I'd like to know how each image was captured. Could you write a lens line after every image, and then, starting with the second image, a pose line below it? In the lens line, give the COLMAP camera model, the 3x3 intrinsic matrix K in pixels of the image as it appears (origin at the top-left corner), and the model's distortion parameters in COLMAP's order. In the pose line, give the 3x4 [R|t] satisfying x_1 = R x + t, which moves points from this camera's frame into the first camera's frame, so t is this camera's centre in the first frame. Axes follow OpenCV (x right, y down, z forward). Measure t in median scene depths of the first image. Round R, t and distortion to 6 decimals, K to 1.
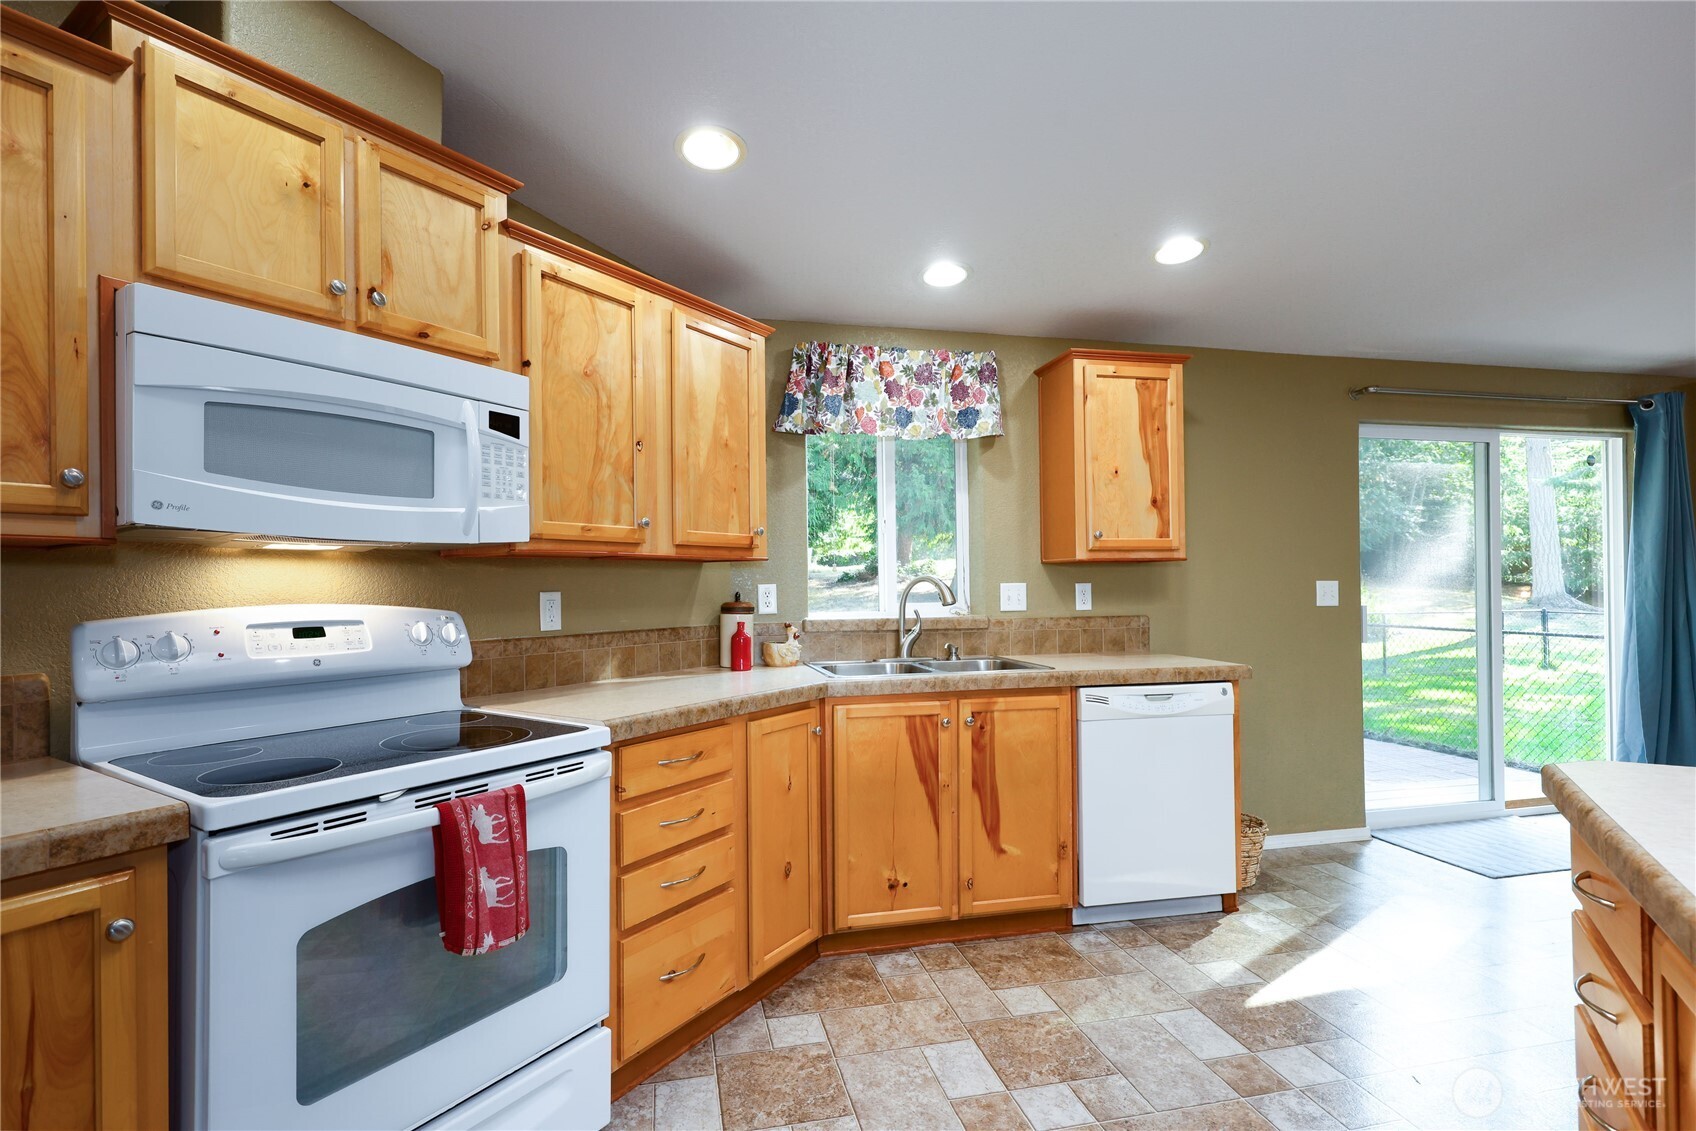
lens RADIAL K [[795.6, 0, 839.4], [0, 795.6, 574.8], [0, 0, 1]] dist [-0.000730, -0.000280]
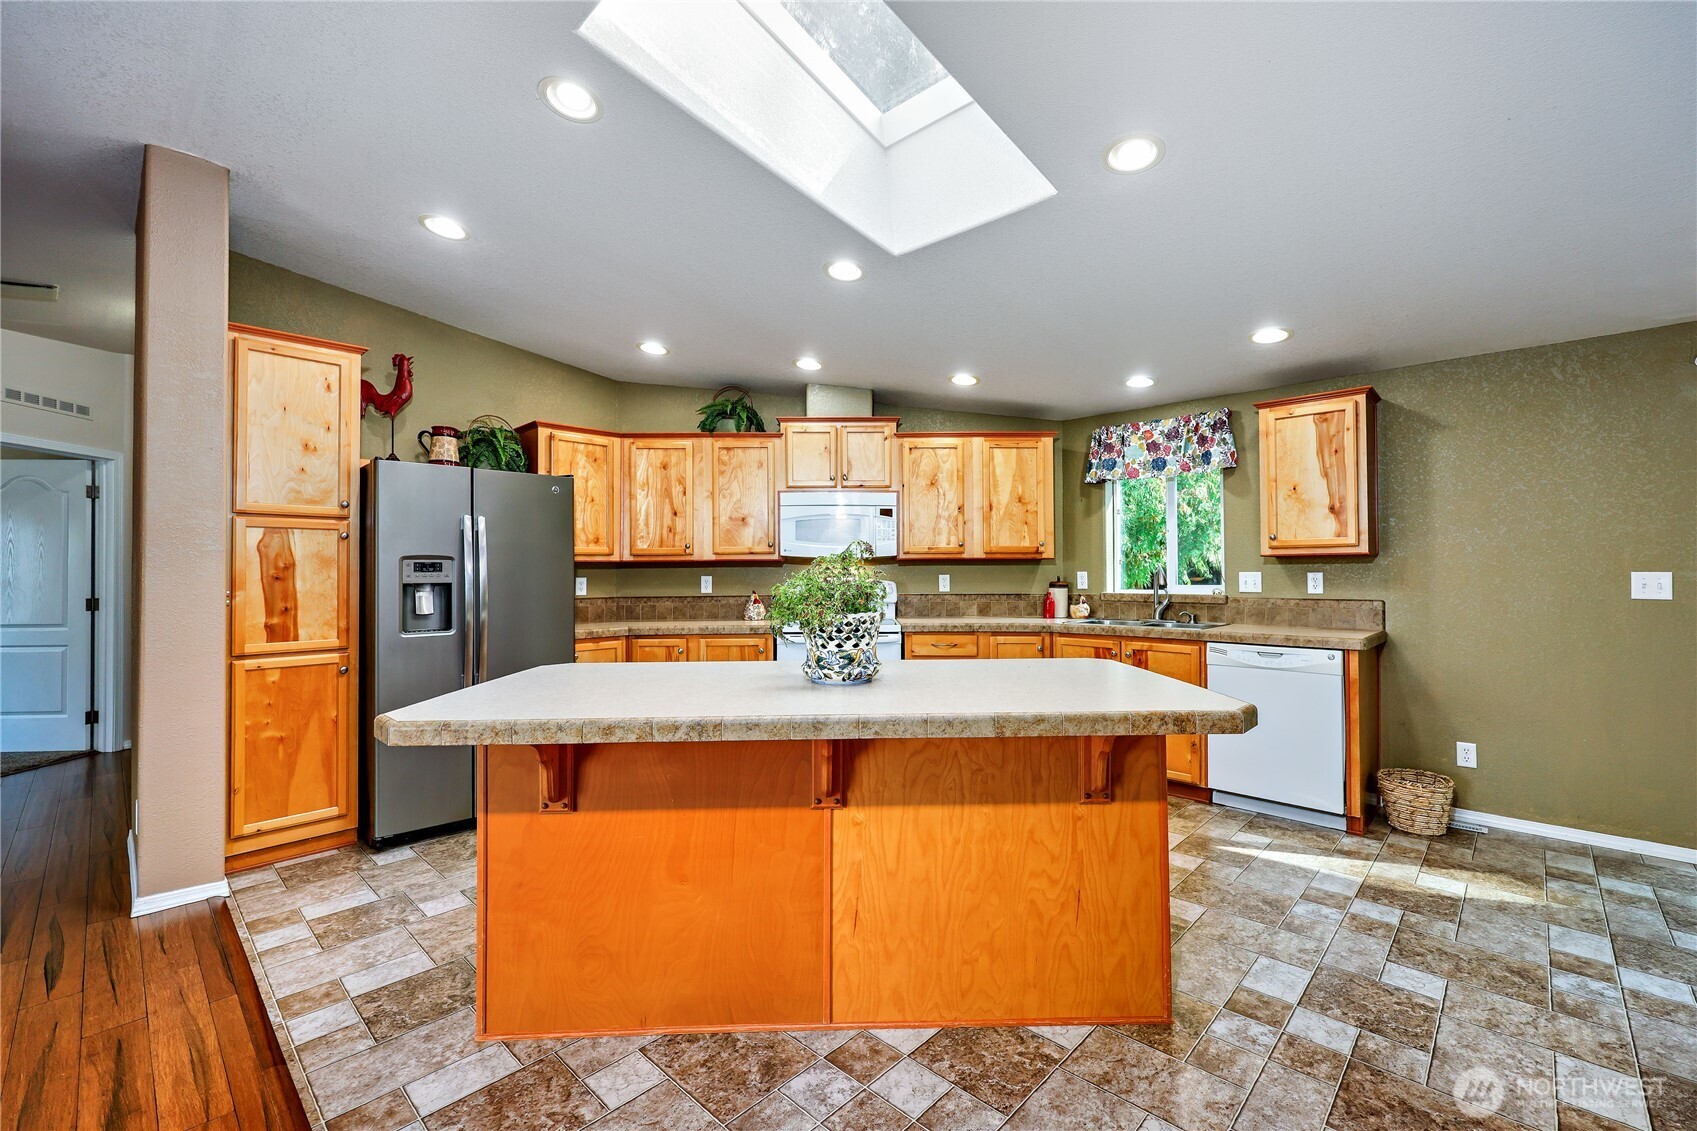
lens RADIAL K [[708.7, 0, 878.1], [0, 708.7, 561.9], [0, 0, 1]] dist [0.000398, 0.000076]
pose [[0.570458, -0.004313, -0.821315, 1.010104], [0.007517, 0.999972, -0.000030, -0.013936], [0.821292, -0.006156, 0.570474, -0.263782]]
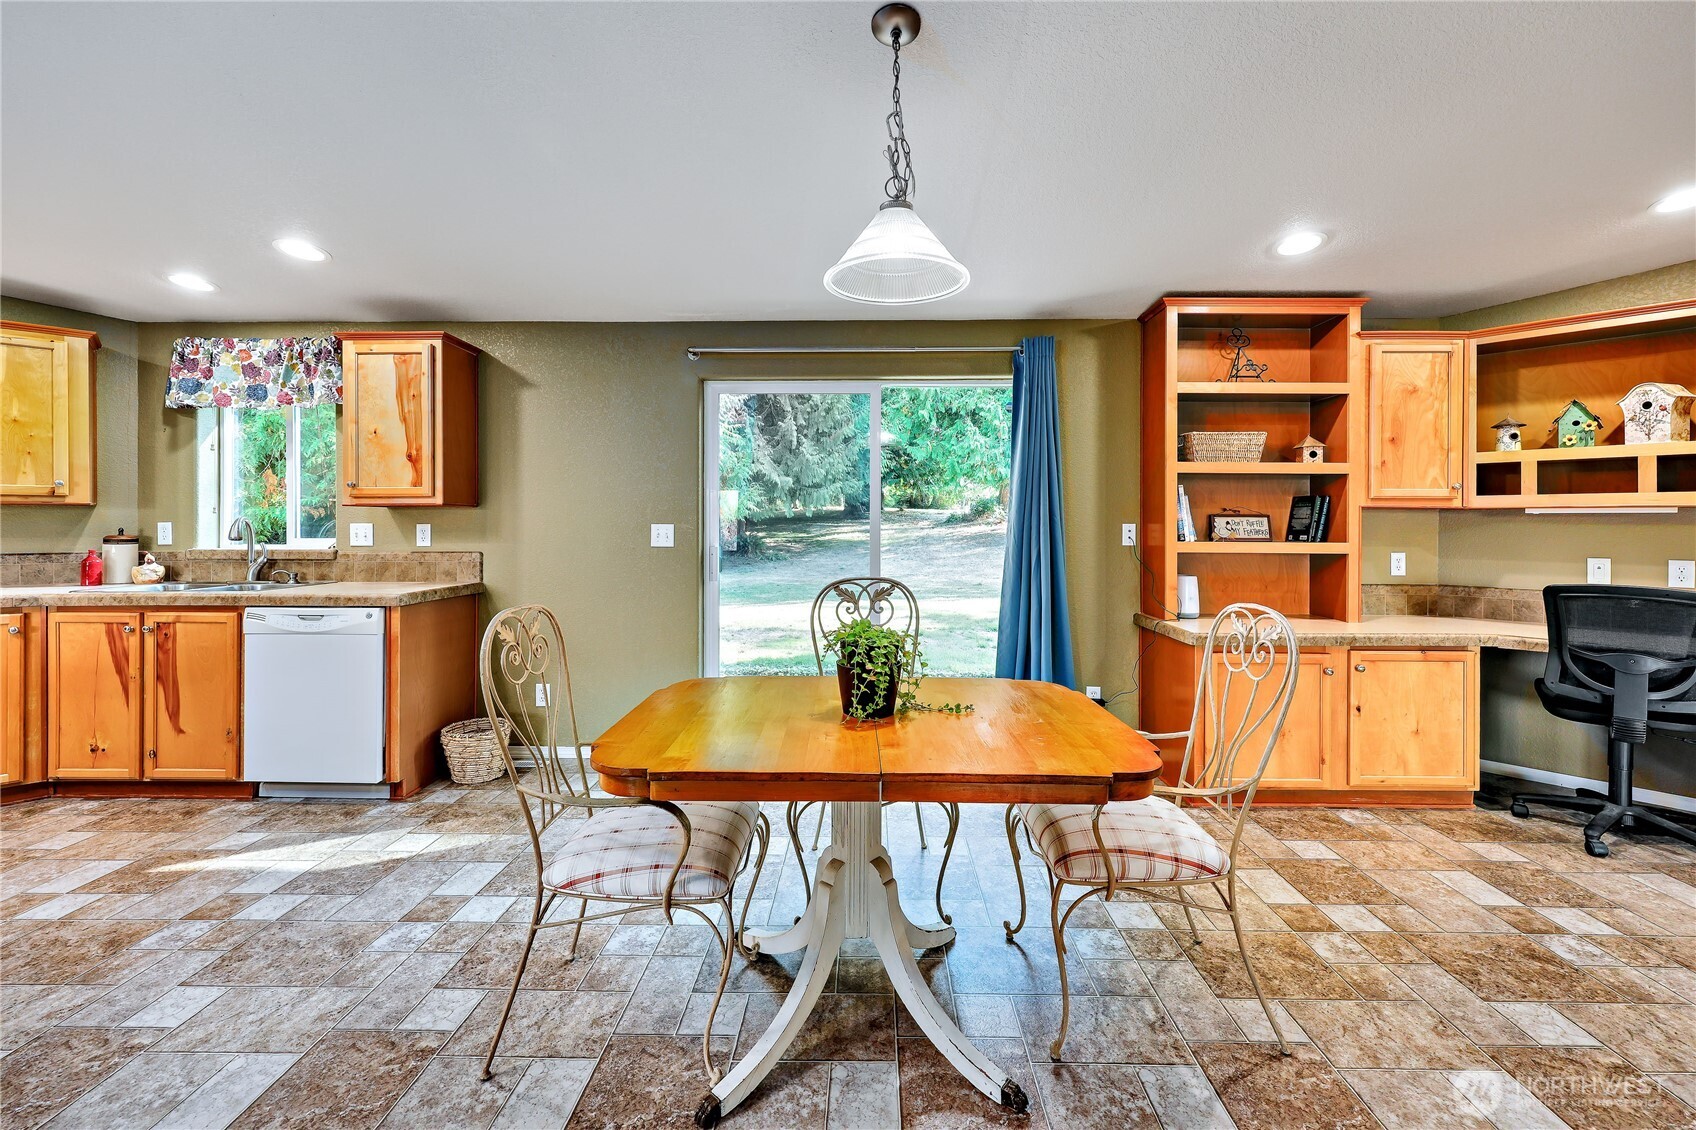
lens RADIAL K [[687.3, 0, 861.3], [0, 687.3, 524.1], [0, 0, 1]] dist [0.000882, -0.000011]
pose [[0.972133, 0.010023, -0.234216, 1.441210], [-0.006874, 0.999875, 0.014256, -0.010539], [0.234329, -0.012249, 0.972080, 0.170693]]
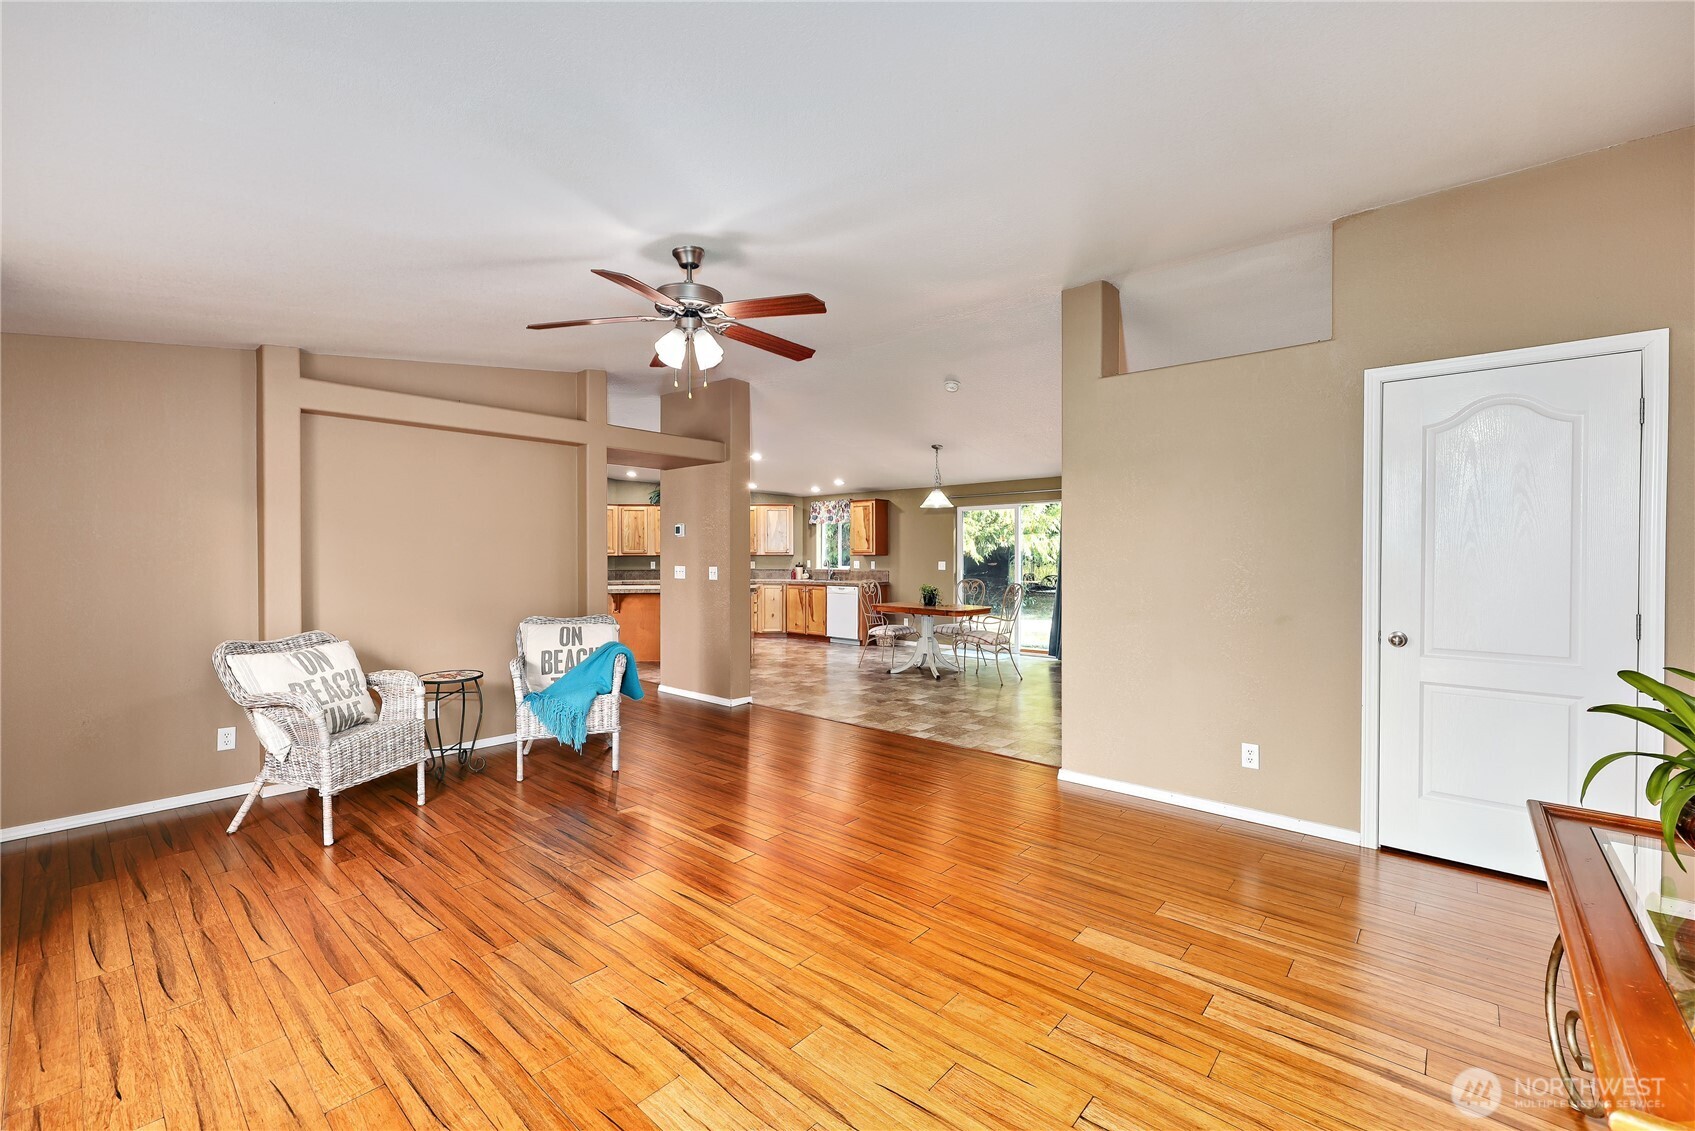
lens RADIAL K [[687.1, 0, 847.5], [0, 687.1, 565.5], [0, 0, 1]] dist [-0.000346, 0.000028]
pose [[0.584022, 0.018020, -0.811538, 3.254047], [0.004623, 0.999664, 0.025525, -0.057525], [0.811725, -0.018659, 0.583742, -1.037505]]
